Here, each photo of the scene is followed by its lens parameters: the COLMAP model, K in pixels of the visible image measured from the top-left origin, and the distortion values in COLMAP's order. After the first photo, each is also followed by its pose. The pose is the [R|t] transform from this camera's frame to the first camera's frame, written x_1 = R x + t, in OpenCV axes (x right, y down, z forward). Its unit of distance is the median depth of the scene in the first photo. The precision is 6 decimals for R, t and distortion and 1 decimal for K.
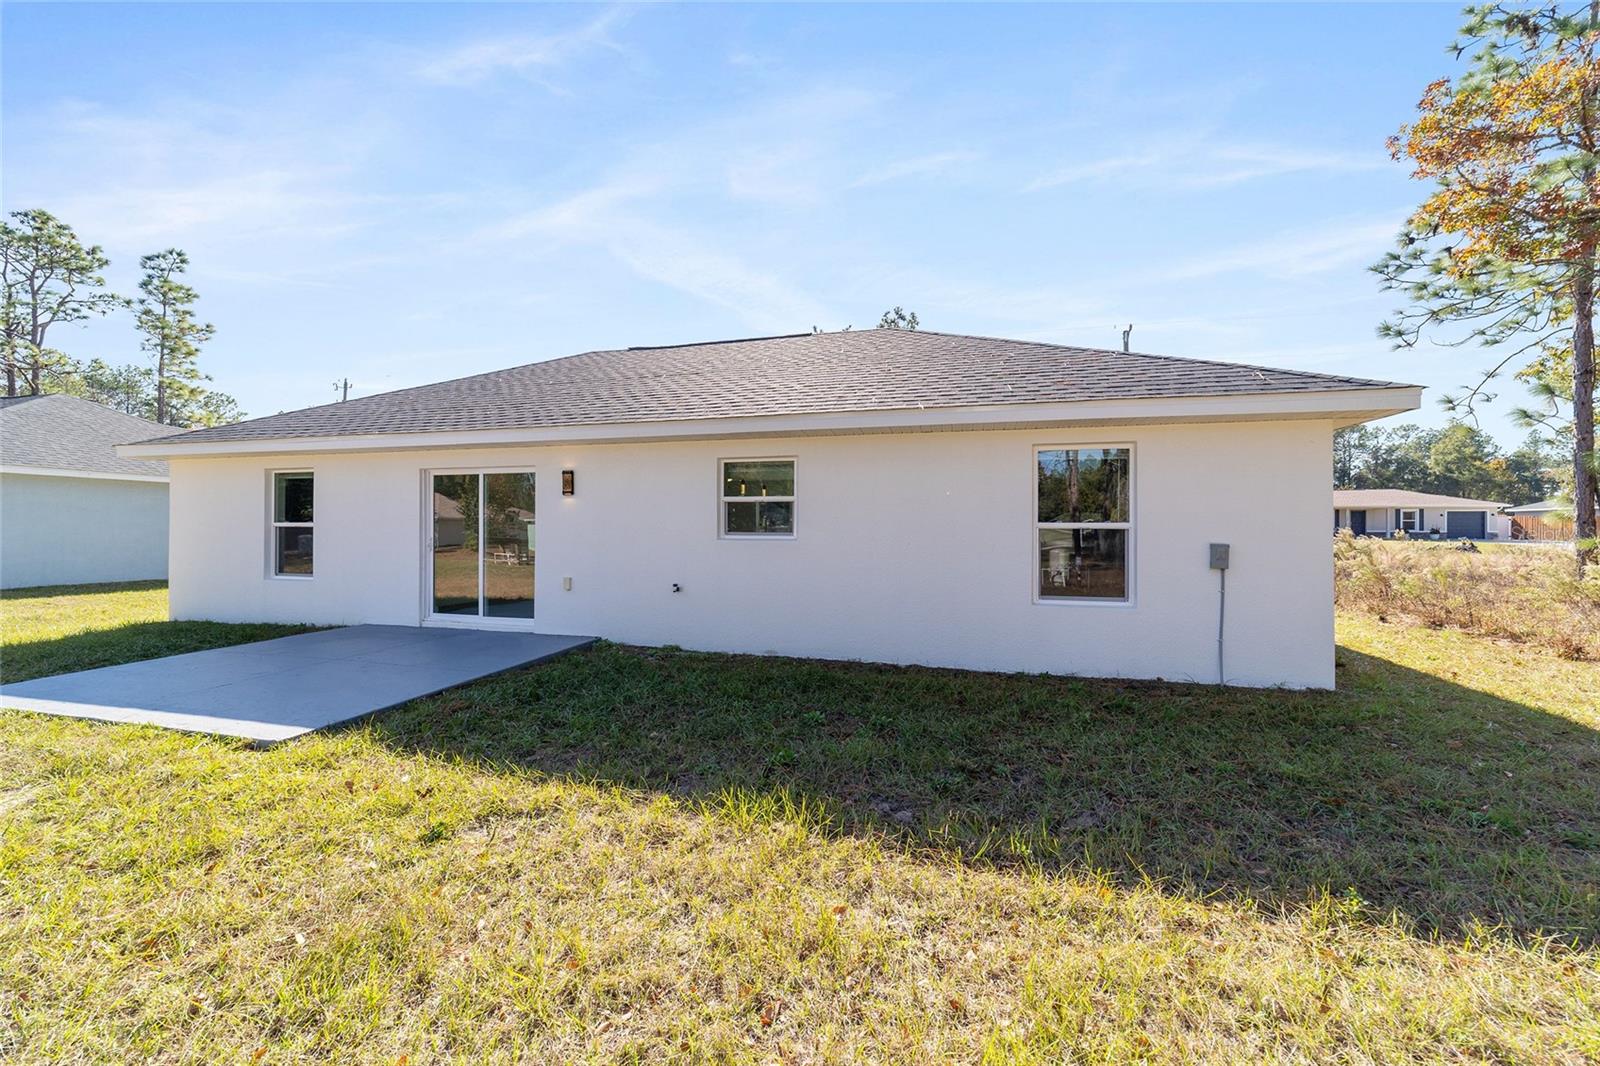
lens RADIAL K [[613.7, 0, 800.0], [0, 613.7, 533.0], [0, 0, 1]] dist [-0.020447, 0.008772]
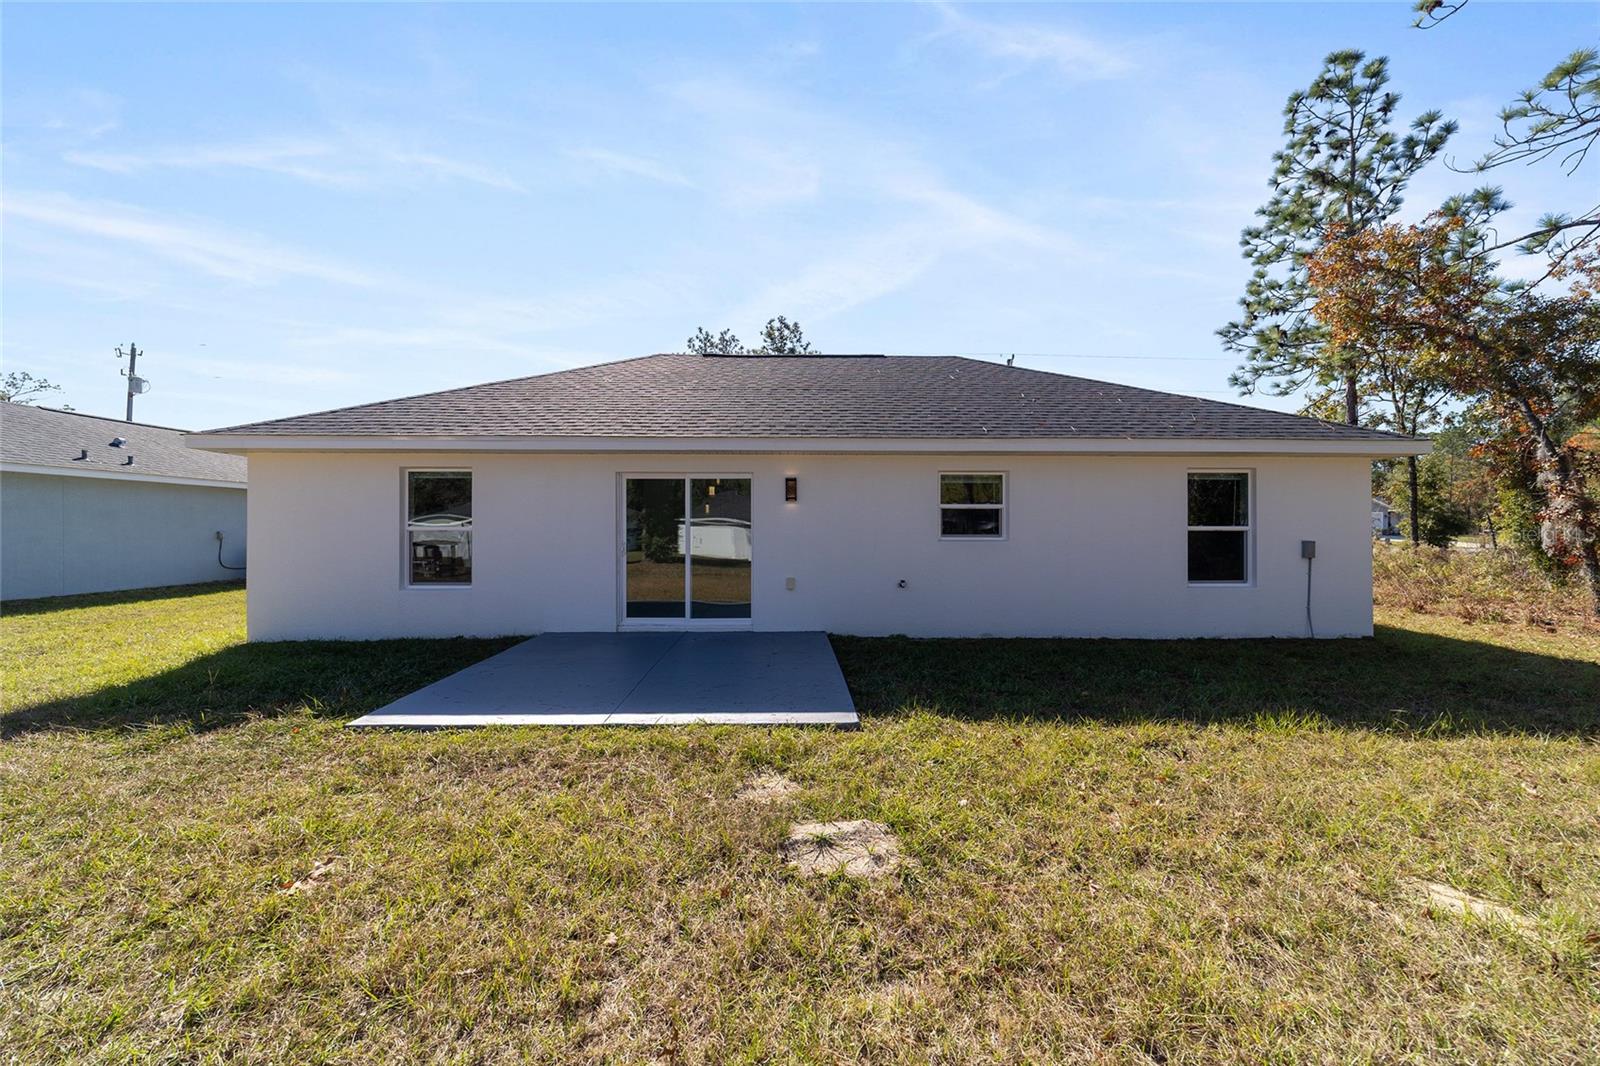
lens RADIAL K [[613.7, 0, 800.0], [0, 613.7, 533.0], [0, 0, 1]] dist [-0.020447, 0.008772]
pose [[0.959340, -0.005261, 0.282203, -0.630488], [0.005388, 0.999985, 0.000327, -0.005582], [-0.282200, 0.001207, 0.959355, -0.035057]]
